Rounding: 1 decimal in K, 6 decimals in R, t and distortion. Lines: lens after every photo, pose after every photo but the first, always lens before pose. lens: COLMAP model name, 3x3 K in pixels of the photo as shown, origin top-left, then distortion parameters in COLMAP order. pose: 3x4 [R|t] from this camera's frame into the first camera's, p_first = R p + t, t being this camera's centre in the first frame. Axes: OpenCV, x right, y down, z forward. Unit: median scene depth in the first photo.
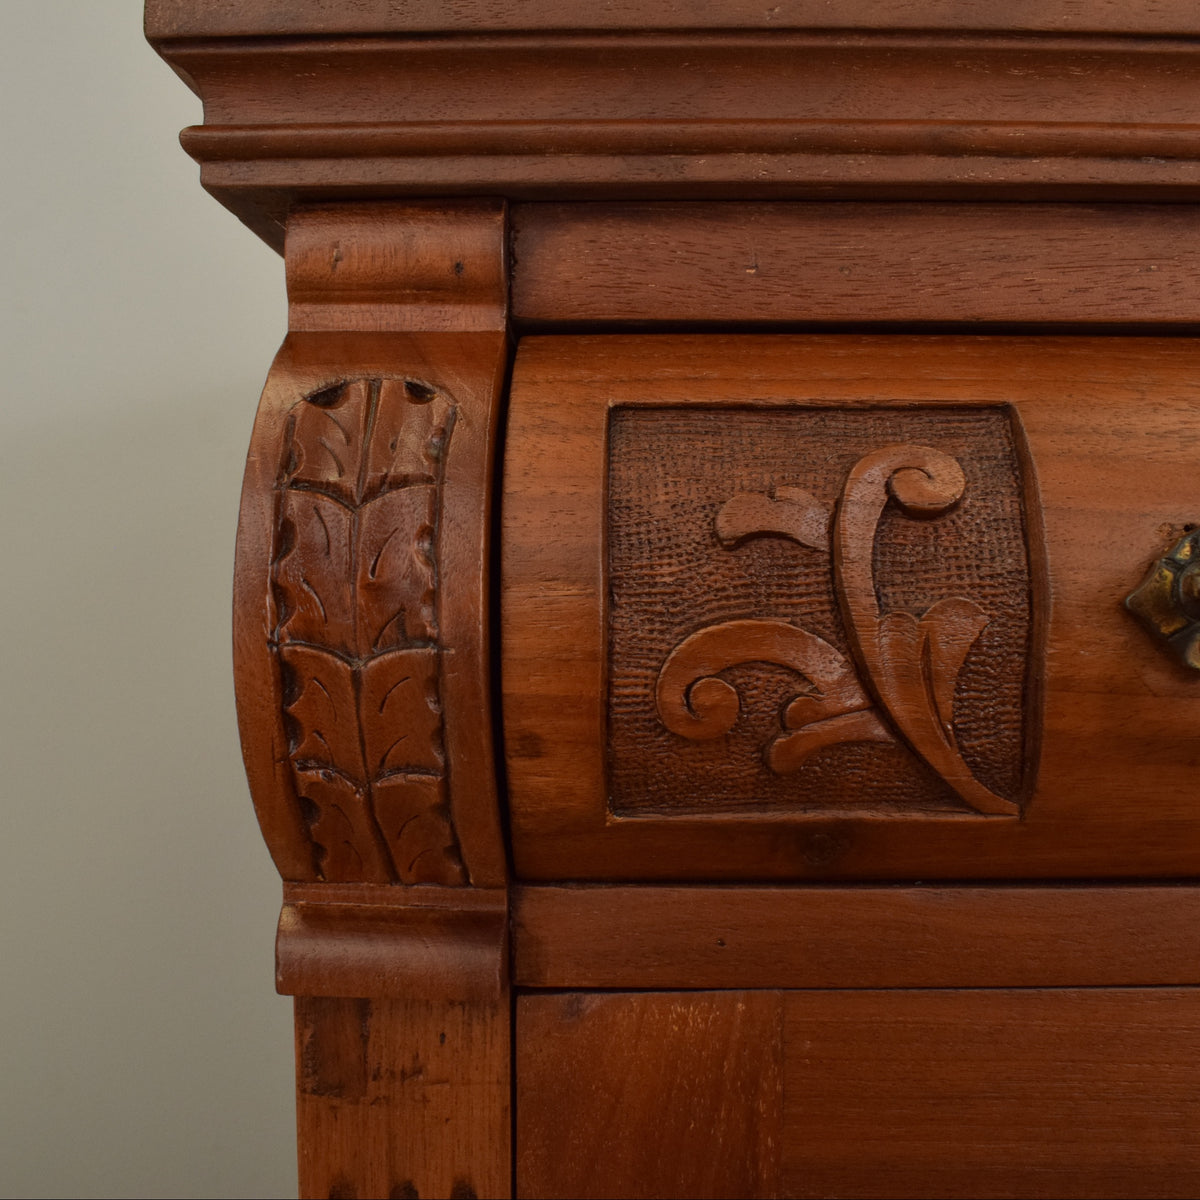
lens RADIAL K [[1558.3, 0, 629.0], [0, 1558.3, 633.6], [0, 0, 1]] dist [-0.081812, -0.046737]
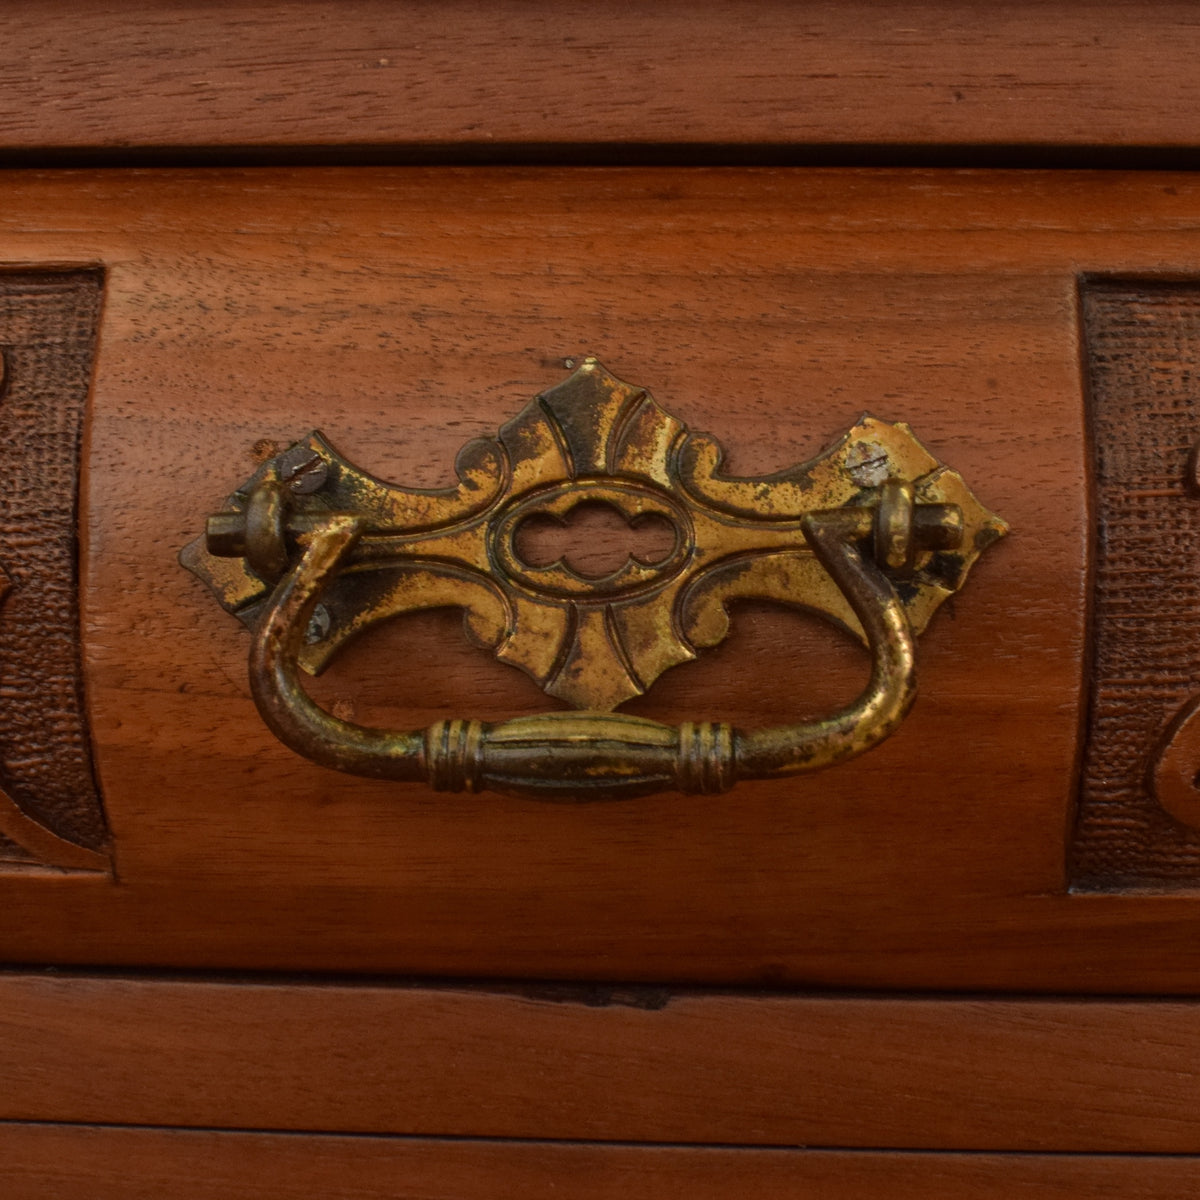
lens RADIAL K [[2335.6, 0, 632.1], [0, 2335.6, 671.2], [0, 0, 1]] dist [-0.050401, -0.176029]
pose [[0.998114, 0.013933, -0.059786, 0.547651], [-0.013267, 0.999846, 0.011521, 0.014702], [0.059938, -0.010706, 0.998145, -0.007370]]
